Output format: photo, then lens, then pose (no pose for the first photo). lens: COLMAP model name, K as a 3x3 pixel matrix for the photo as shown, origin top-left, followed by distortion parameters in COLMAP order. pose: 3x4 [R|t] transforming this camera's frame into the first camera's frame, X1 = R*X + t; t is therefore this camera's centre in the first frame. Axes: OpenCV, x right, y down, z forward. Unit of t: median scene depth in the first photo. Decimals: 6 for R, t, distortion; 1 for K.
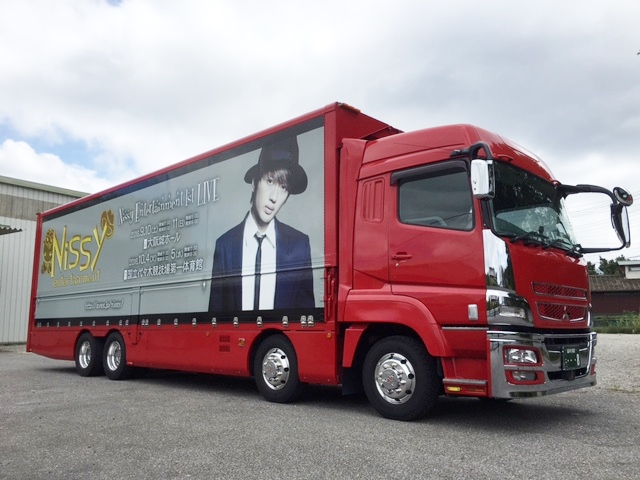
lens RADIAL K [[552.0, 0, 320.0], [0, 552.0, 240.0], [0, 0, 1]] dist [0.038929, -0.000971]
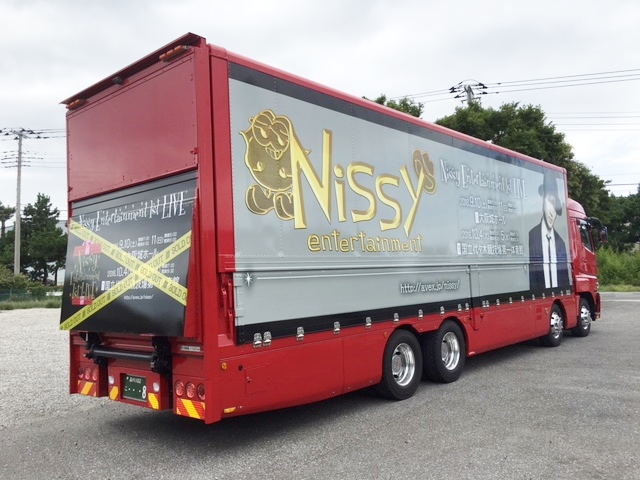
lens RADIAL K [[552.0, 0, 320.0], [0, 552.0, 240.0], [0, 0, 1]] dist [0.038929, -0.000971]
pose [[-0.041615, 0.080100, 0.995918, -1.164554], [-0.104059, 0.991013, -0.084053, 0.141350], [-0.993700, -0.107132, -0.032906, 1.246331]]
